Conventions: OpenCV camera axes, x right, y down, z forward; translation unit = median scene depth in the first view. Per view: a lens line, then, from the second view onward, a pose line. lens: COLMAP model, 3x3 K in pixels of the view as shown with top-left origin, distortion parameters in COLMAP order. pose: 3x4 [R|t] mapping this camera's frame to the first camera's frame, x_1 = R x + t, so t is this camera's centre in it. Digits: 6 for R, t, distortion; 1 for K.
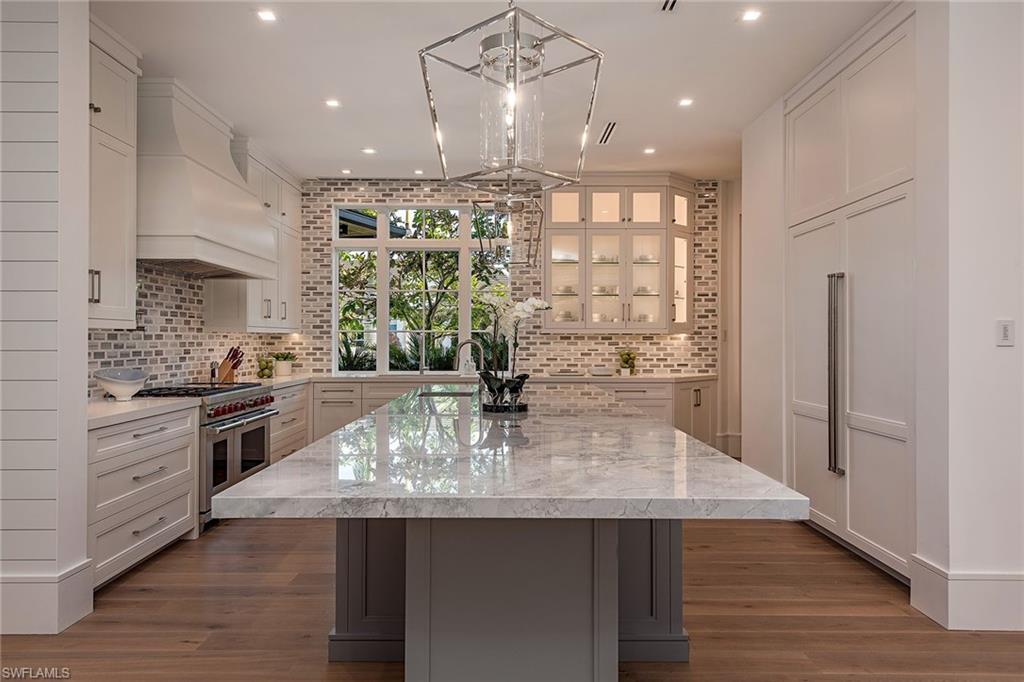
lens RADIAL K [[685.6, 0, 511.7], [0, 685.6, 340.1], [0, 0, 1]] dist [0.011248, 0.000398]
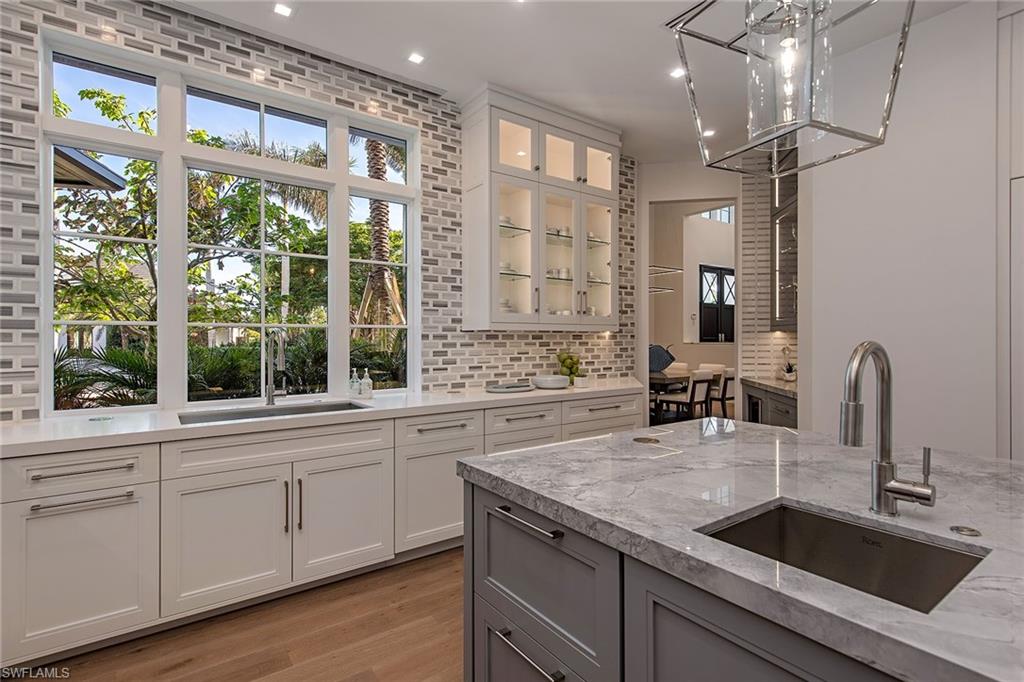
lens RADIAL K [[489.1, 0, 514.4], [0, 489.1, 342.2], [0, 0, 1]] dist [-0.000043, -0.000762]
pose [[0.816349, -0.007649, 0.577508, -0.194860], [0.004378, 0.999966, 0.007055, -0.001118], [-0.577542, -0.003231, 0.816354, 0.574158]]
